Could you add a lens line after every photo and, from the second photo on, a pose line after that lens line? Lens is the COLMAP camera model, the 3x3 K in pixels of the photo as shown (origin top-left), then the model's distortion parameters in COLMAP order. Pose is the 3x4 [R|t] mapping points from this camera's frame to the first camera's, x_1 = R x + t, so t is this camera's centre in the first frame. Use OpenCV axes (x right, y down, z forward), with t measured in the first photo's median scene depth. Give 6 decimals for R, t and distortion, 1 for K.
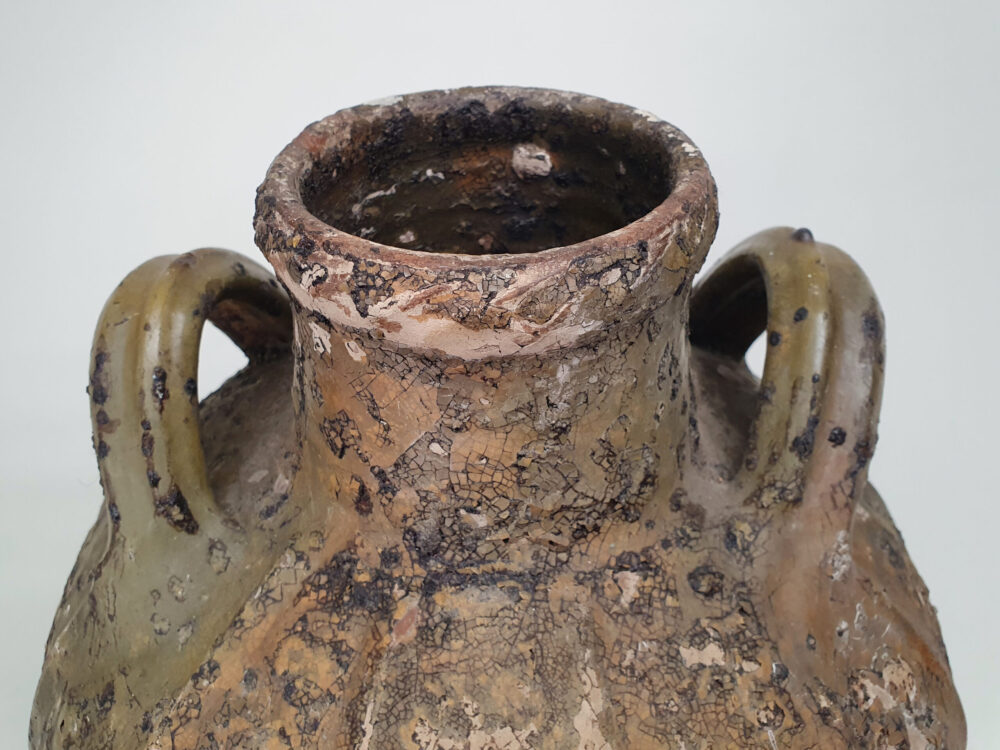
lens RADIAL K [[694.4, 0, 527.3], [0, 694.4, 375.1], [0, 0, 1]] dist [-0.005622, -0.006699]
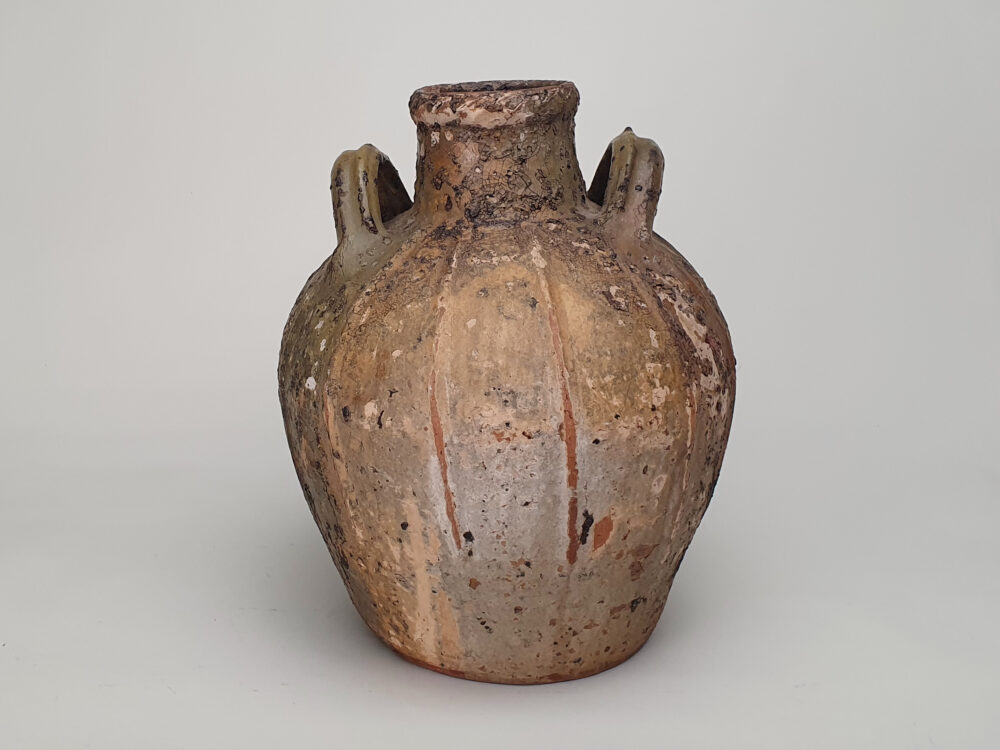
lens RADIAL K [[694.4, 0, 527.3], [0, 694.4, 375.1], [0, 0, 1]] dist [-0.005622, -0.006699]
pose [[0.999357, -0.035561, -0.004537, 0.046316], [0.033558, 0.972482, -0.230550, 1.473850], [0.012610, 0.230250, 0.973050, -1.424866]]
